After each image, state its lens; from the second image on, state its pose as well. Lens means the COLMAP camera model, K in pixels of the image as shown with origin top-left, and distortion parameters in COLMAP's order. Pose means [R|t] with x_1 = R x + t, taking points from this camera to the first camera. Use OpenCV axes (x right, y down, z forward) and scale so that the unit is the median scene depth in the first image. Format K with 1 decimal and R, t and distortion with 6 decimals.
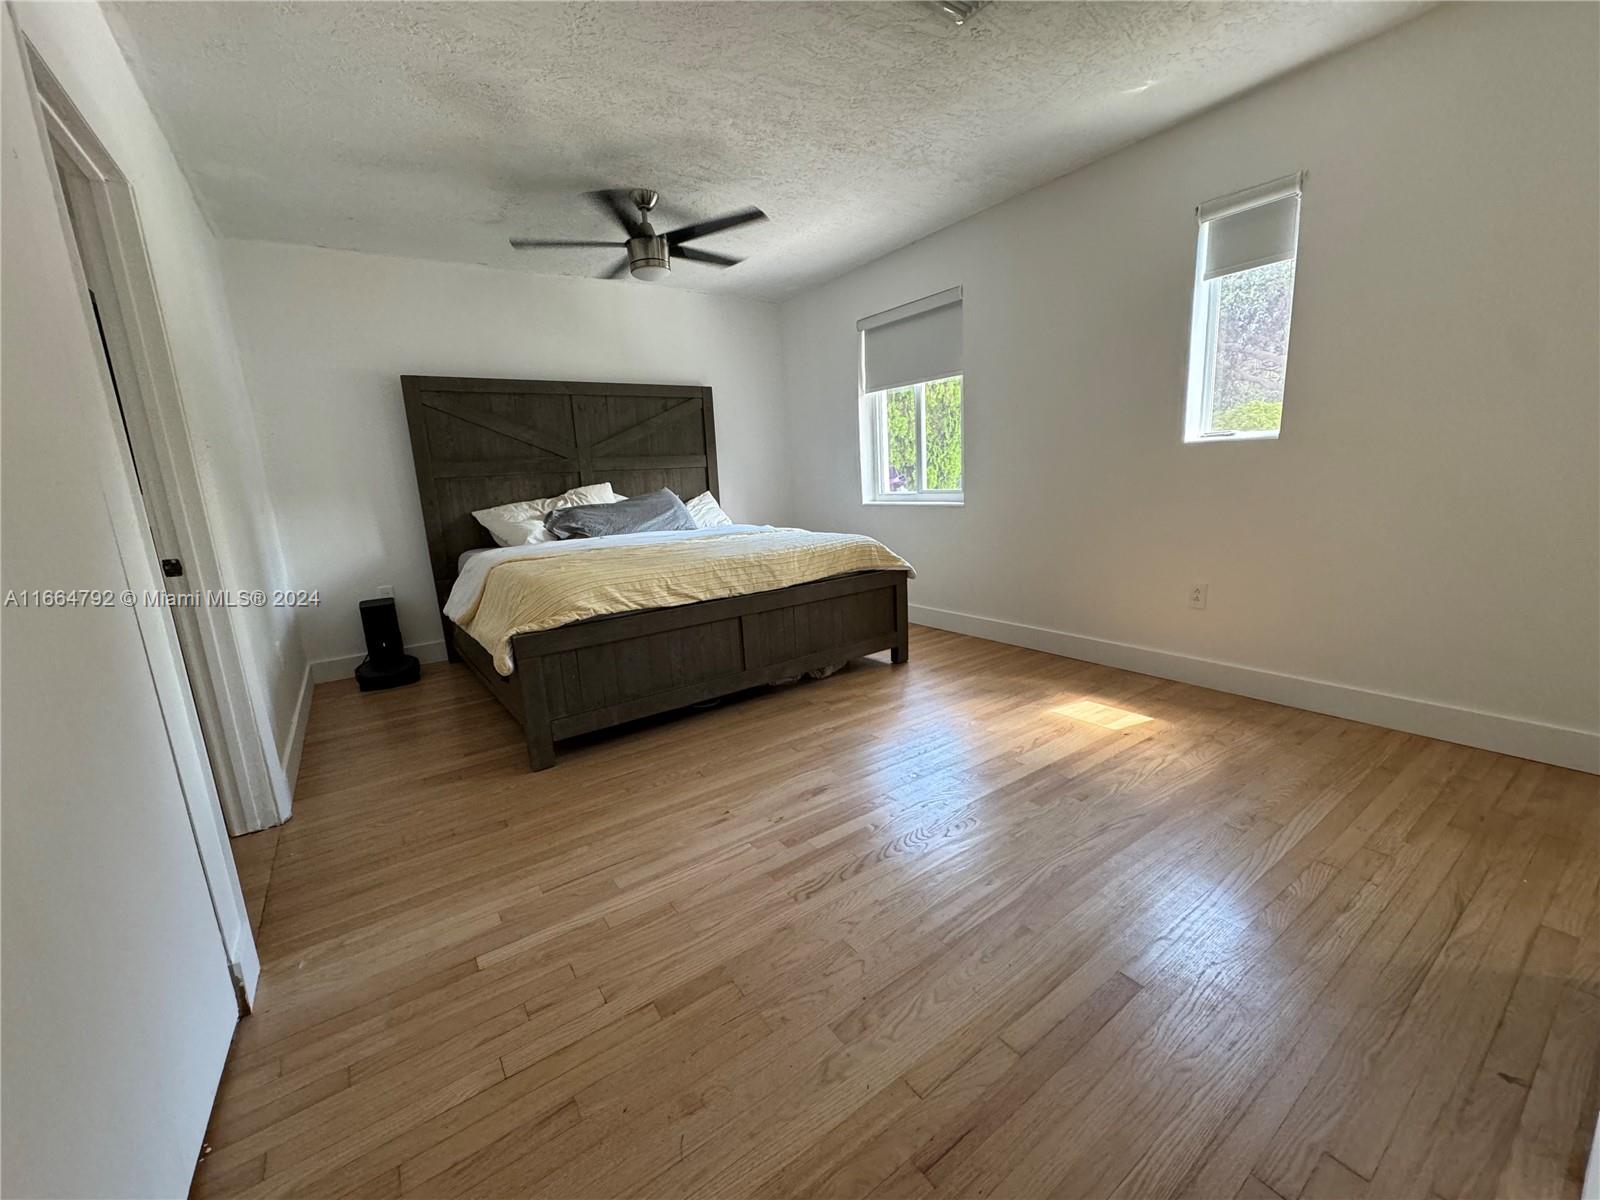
lens RADIAL K [[639.9, 0, 799.8], [0, 639.9, 598.1], [0, 0, 1]] dist [-0.001705, 0.000660]
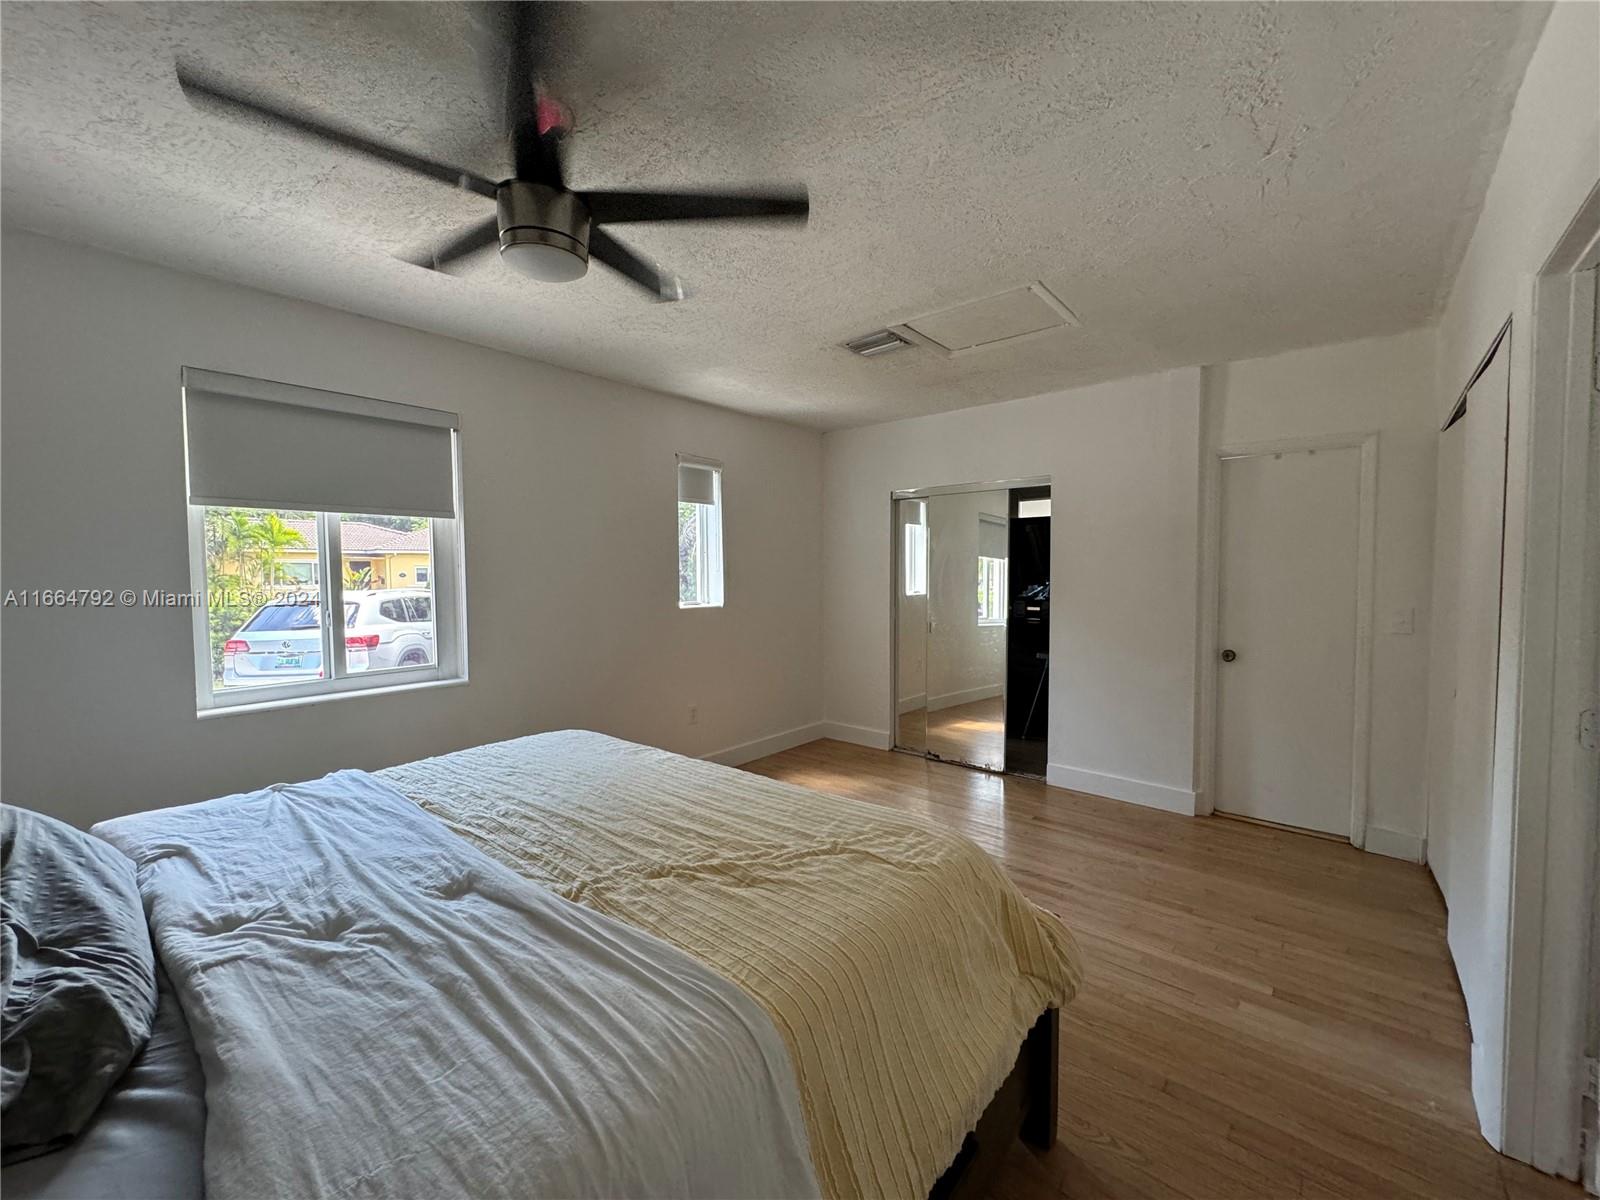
lens RADIAL K [[639.9, 0, 803.5], [0, 639.9, 601.5], [0, 0, 1]] dist [-0.001705, 0.000660]
pose [[-0.252547, 0.019029, 0.967397, -0.799275], [0.215718, 0.975750, 0.037122, -0.244699], [-0.943231, 0.218060, -0.250528, 1.065345]]
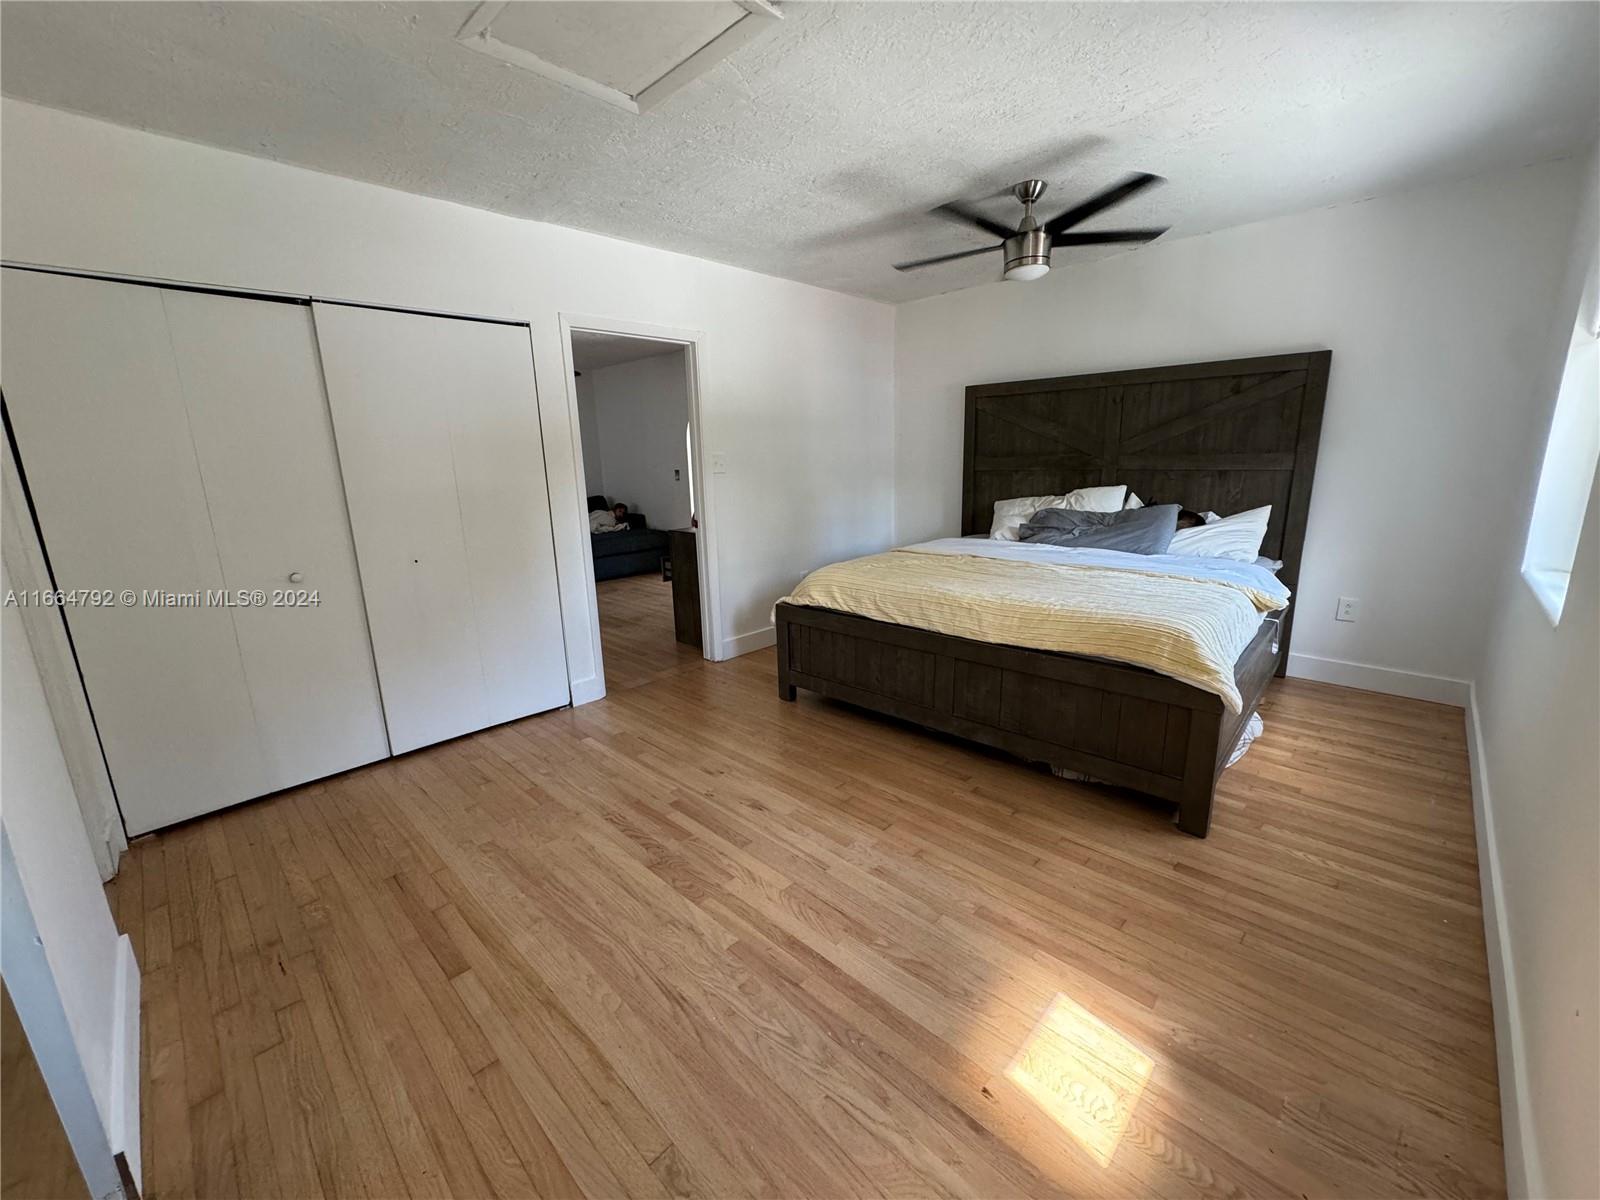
lens RADIAL K [[639.9, 0, 797.6], [0, 639.9, 602.8], [0, 0, 1]] dist [-0.001705, 0.000660]
pose [[0.187587, 0.267092, -0.945237, 0.750575], [-0.173883, 0.956151, 0.235668, -0.233570], [0.966735, 0.120152, 0.225804, 0.584356]]
